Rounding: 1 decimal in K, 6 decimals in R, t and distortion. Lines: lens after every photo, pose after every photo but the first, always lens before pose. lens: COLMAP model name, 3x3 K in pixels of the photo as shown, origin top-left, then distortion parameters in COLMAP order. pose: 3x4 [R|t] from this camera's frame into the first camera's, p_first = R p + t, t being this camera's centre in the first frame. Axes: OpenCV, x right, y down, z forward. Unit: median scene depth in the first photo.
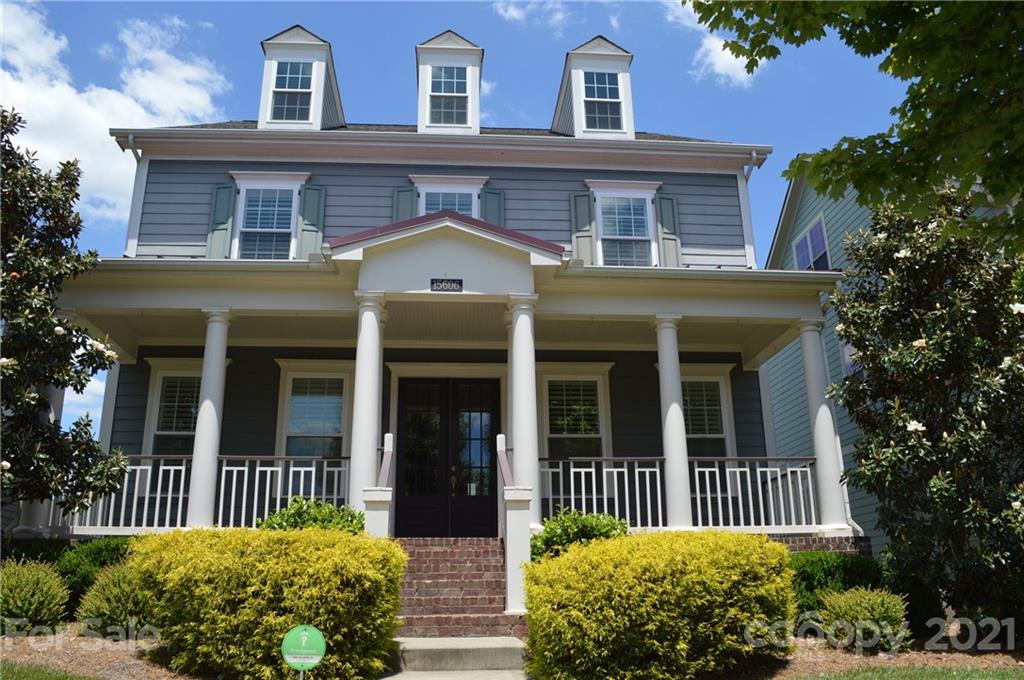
lens RADIAL K [[824.0, 0, 509.2], [0, 824.0, 344.3], [0, 0, 1]] dist [-0.069117, 0.000129]
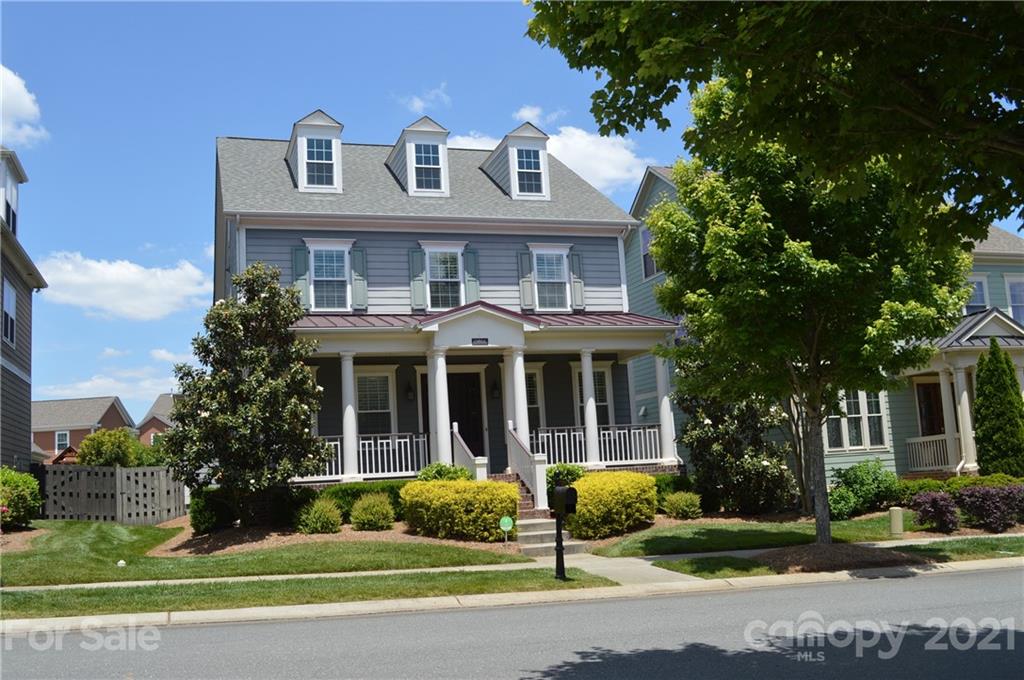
lens RADIAL K [[987.7, 0, 511.6], [0, 987.7, 339.8], [0, 0, 1]] dist [-0.014481, 0.000000]
pose [[0.971574, -0.009197, 0.236556, -0.517754], [-0.025769, 0.989199, 0.144295, -0.387162], [-0.235328, -0.146289, 0.960844, -1.131657]]
